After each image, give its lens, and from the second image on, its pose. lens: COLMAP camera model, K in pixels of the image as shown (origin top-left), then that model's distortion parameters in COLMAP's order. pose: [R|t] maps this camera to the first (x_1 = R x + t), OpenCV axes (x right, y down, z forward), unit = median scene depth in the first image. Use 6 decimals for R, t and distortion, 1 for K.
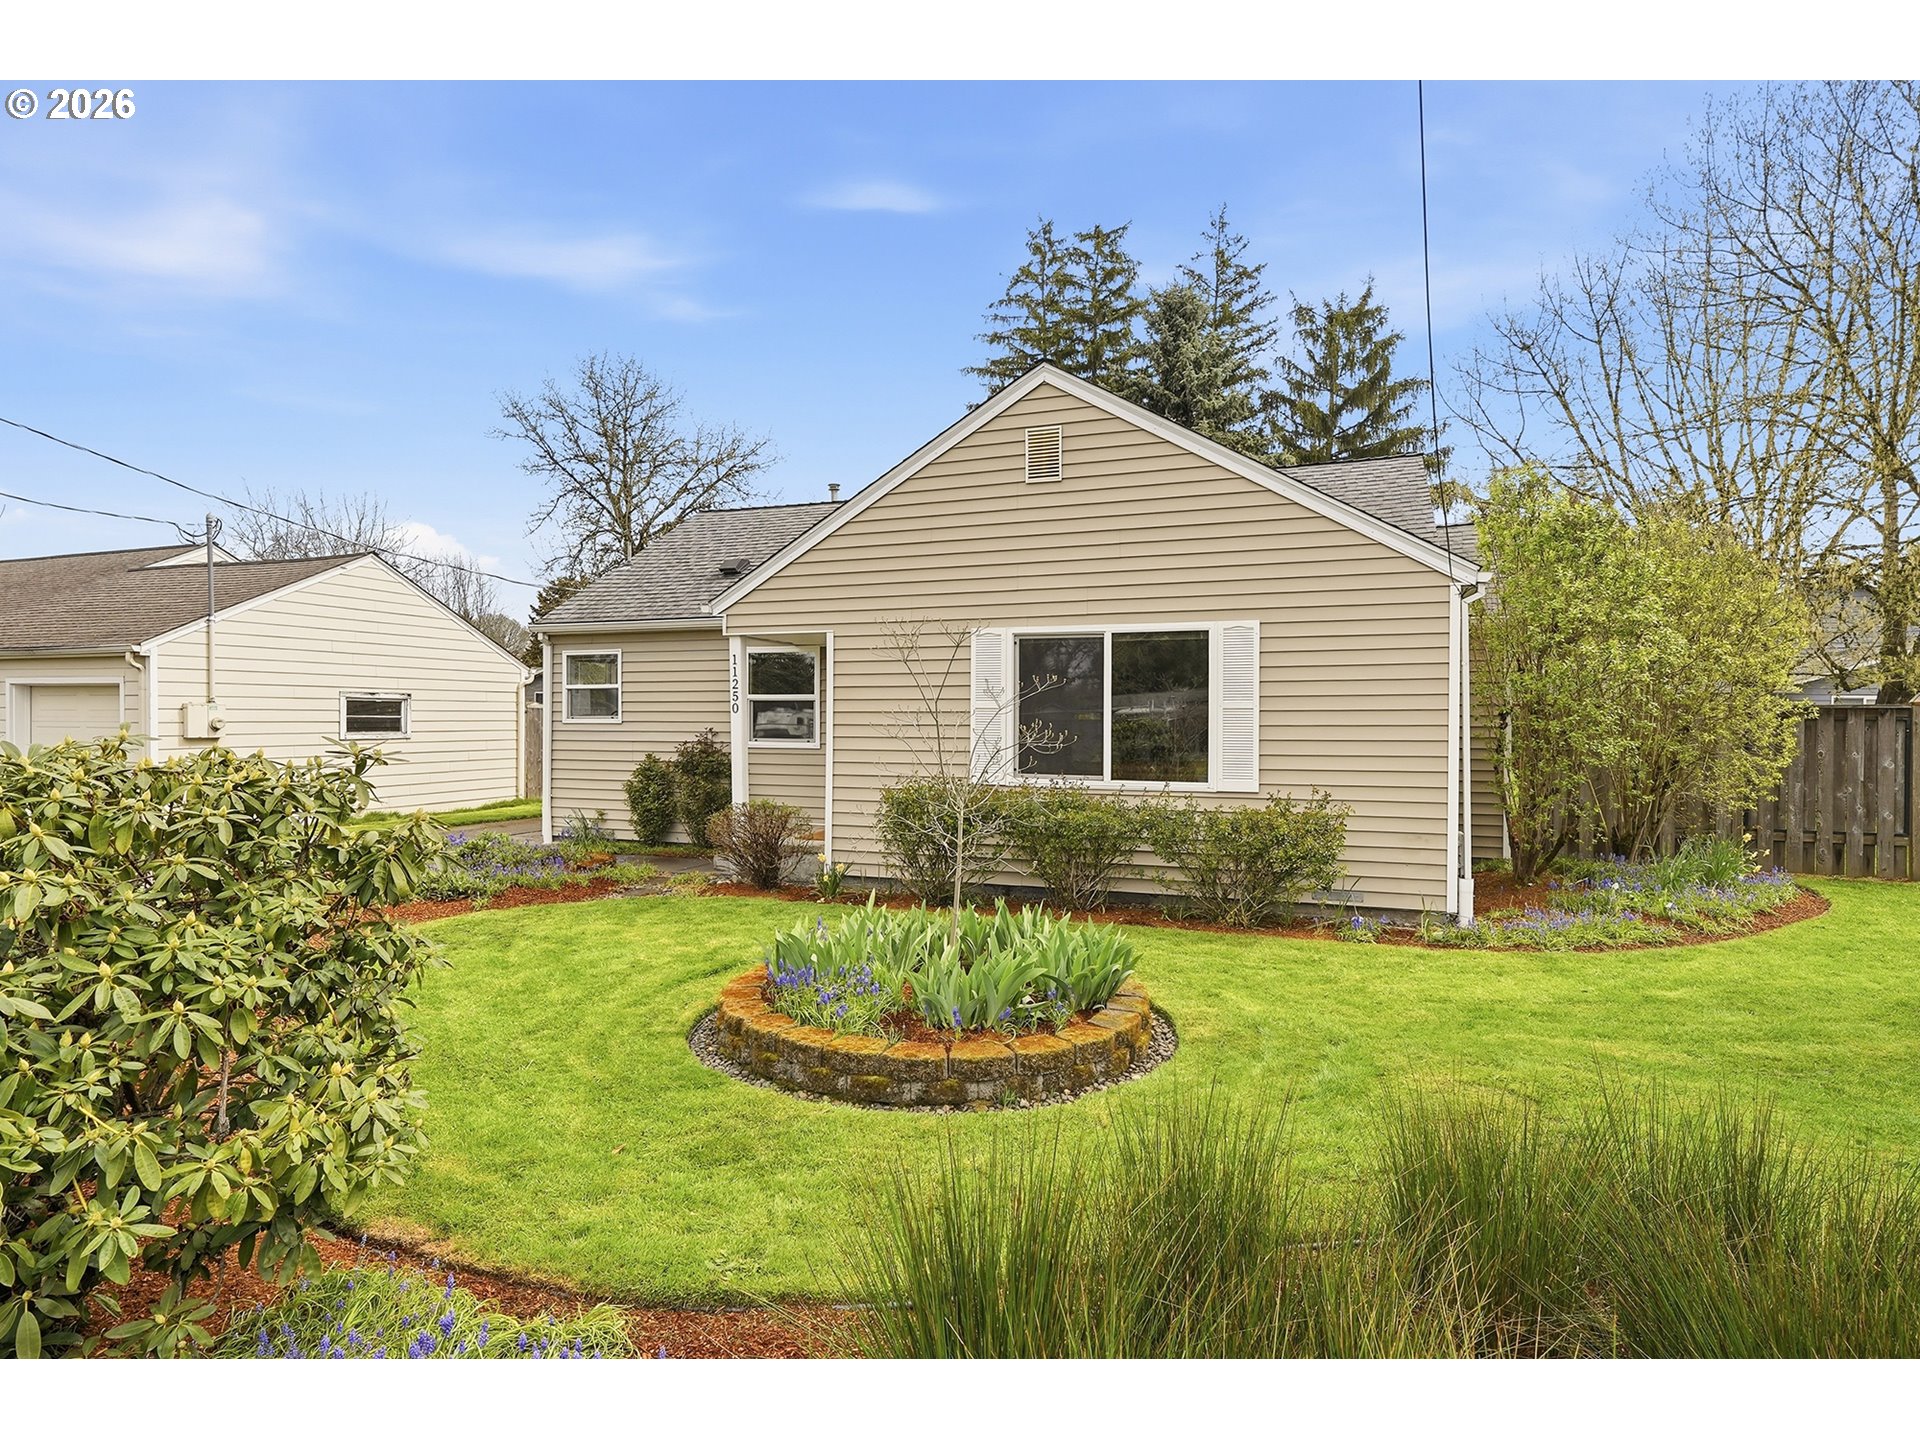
lens RADIAL K [[981.1, 0, 976.9], [0, 981.1, 727.0], [0, 0, 1]] dist [-0.010485, 0.000155]
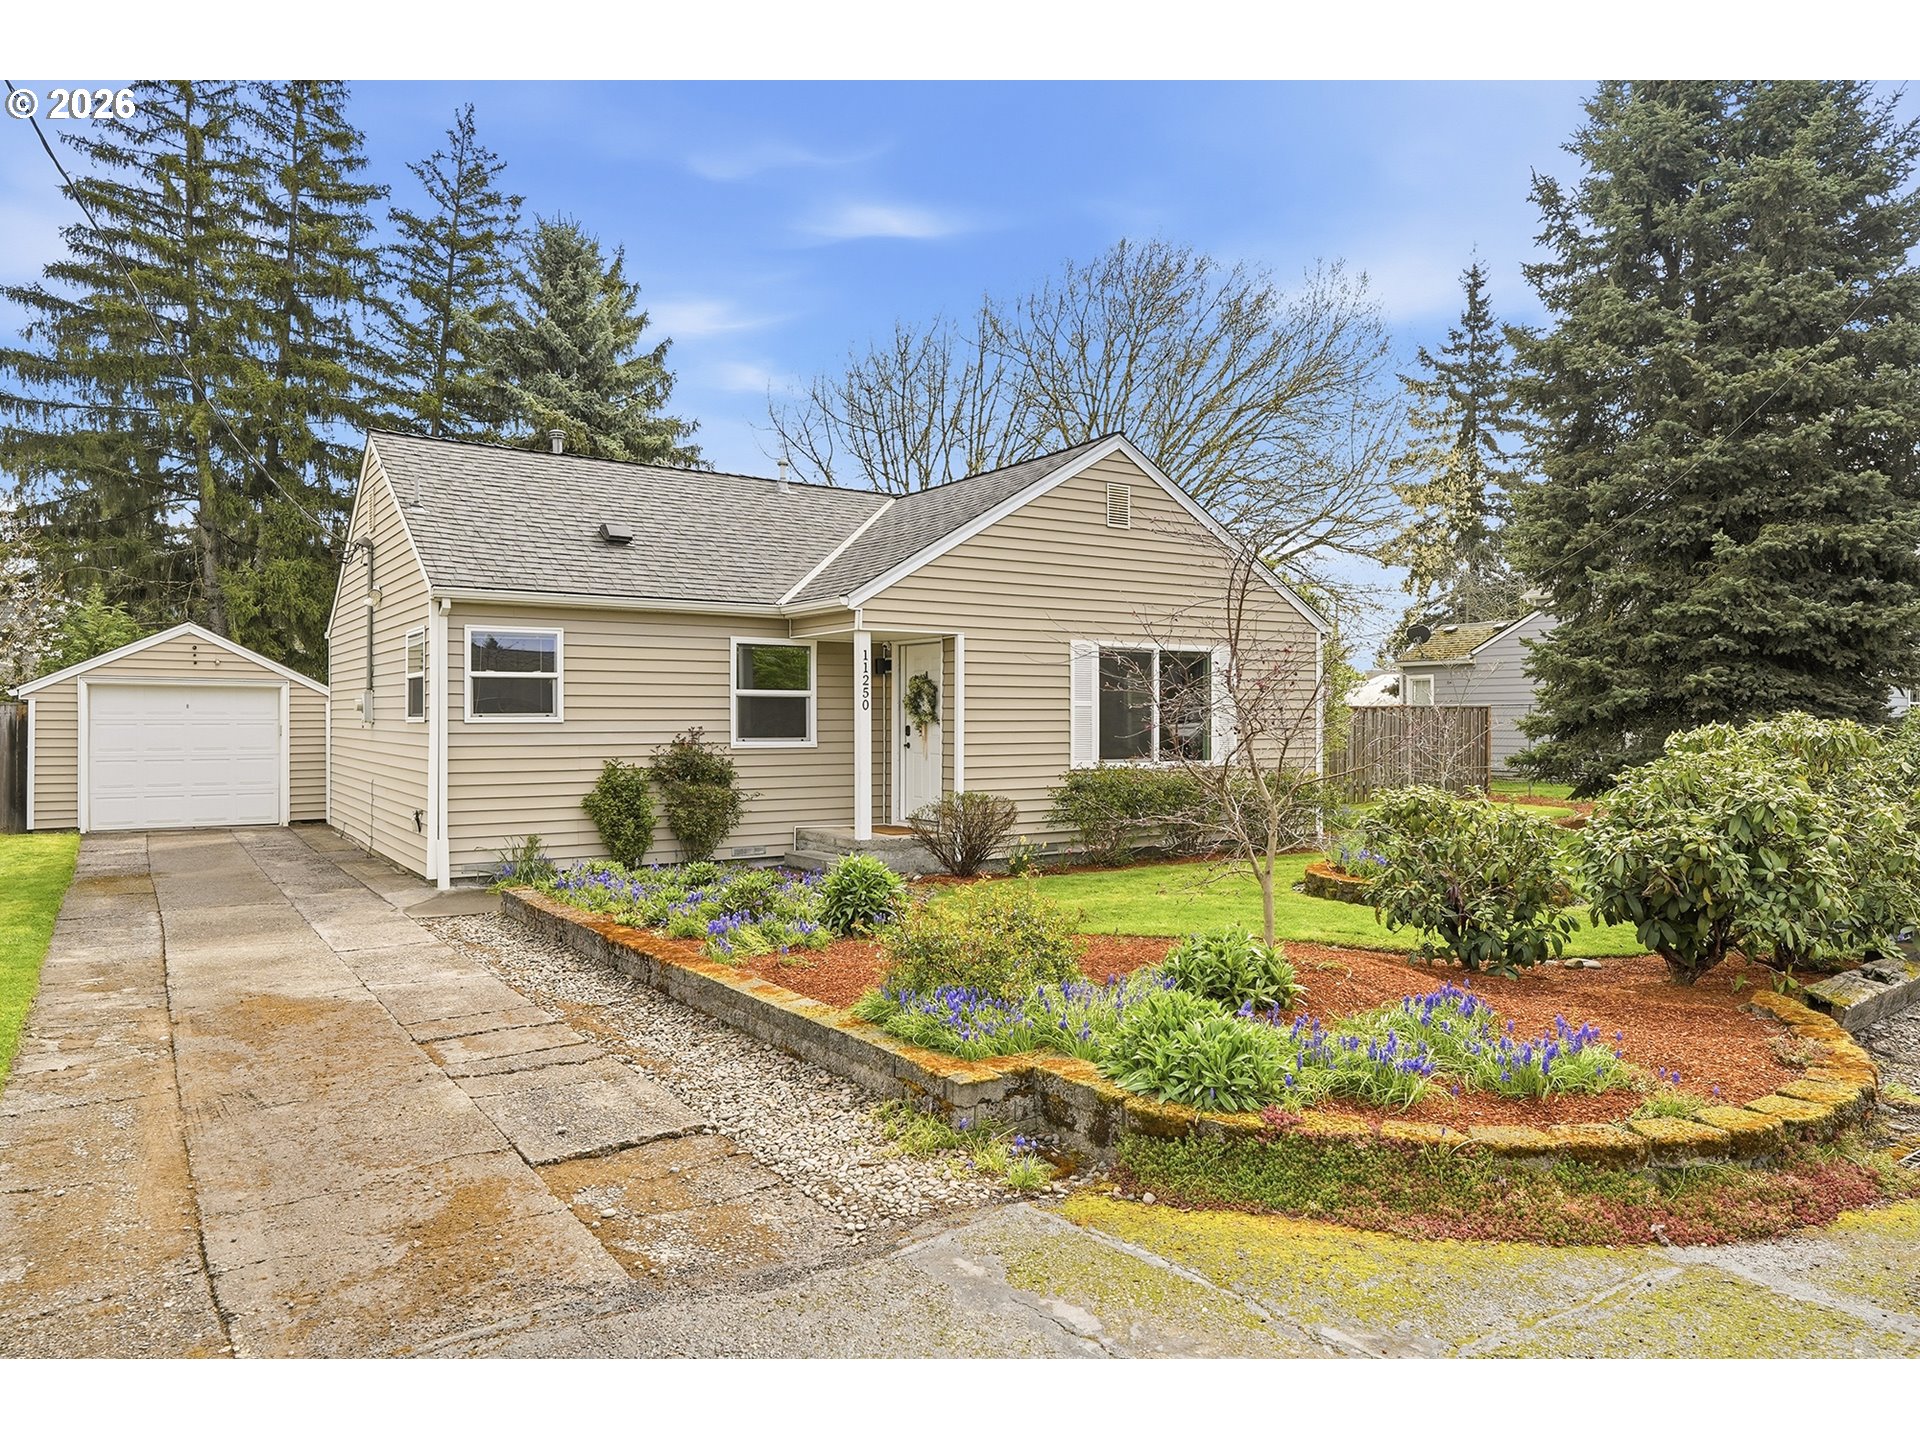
lens RADIAL K [[1218.0, 0, 925.5], [0, 1218.0, 717.2], [0, 0, 1]] dist [0.000795, 0.002611]
pose [[0.610274, -0.001007, 0.792190, -0.743454], [0.011383, 0.999907, -0.007498, 0.002090], [-0.792109, 0.013594, 0.610228, 0.134422]]
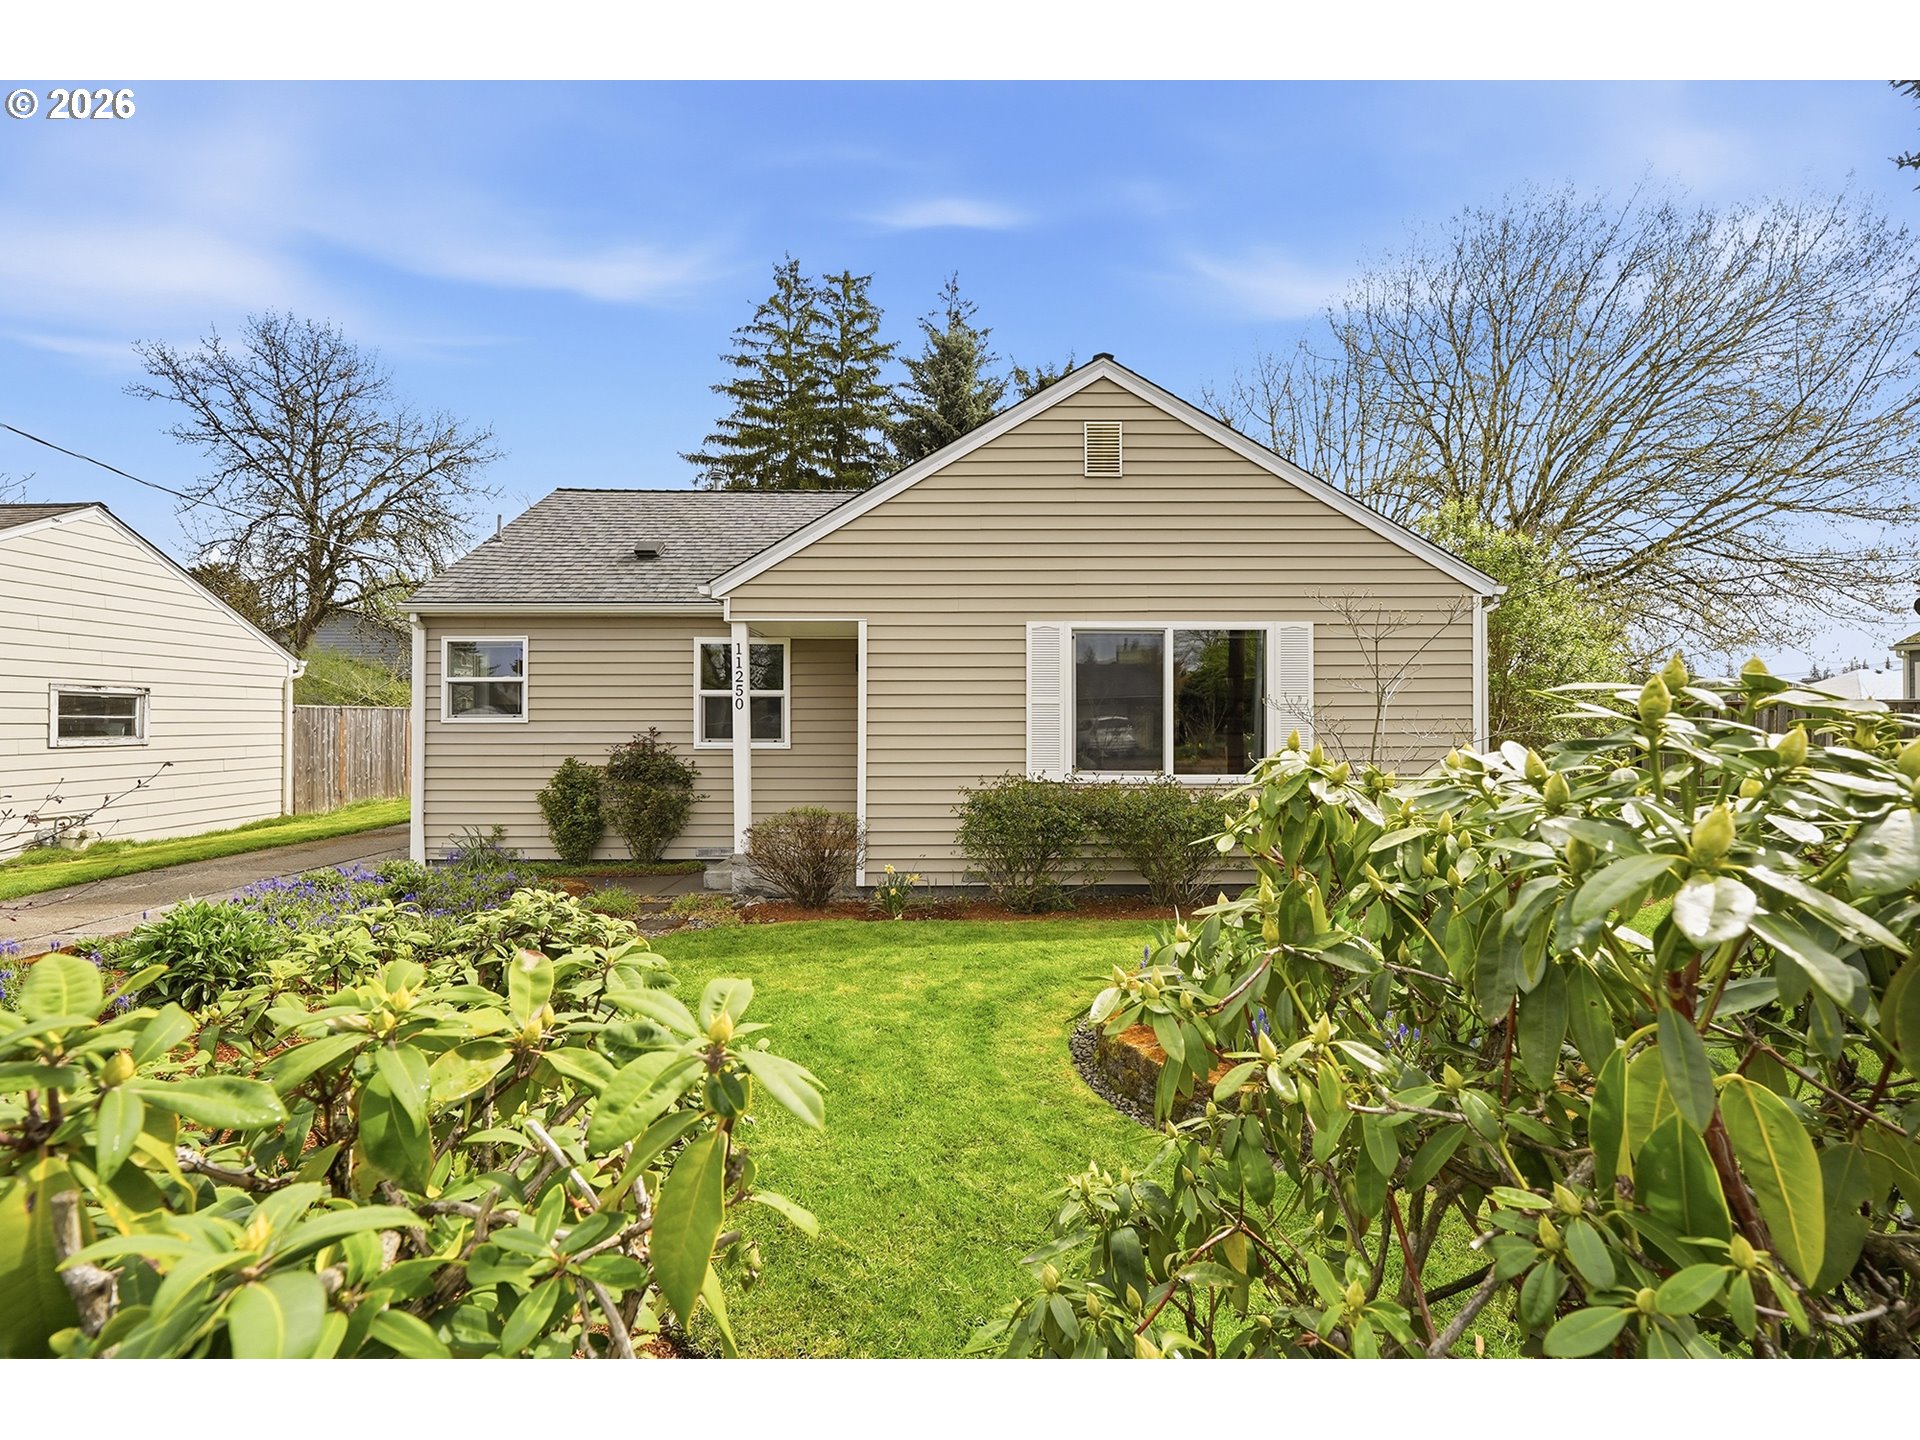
lens RADIAL K [[857.6, 0, 957.4], [0, 857.6, 717.6], [0, 0, 1]] dist [-0.008261, 0.003478]
pose [[0.938352, -0.002968, 0.345669, -0.210019], [0.007025, 0.999920, -0.010486, 0.001639], [-0.345611, 0.012268, 0.938298, 0.133150]]
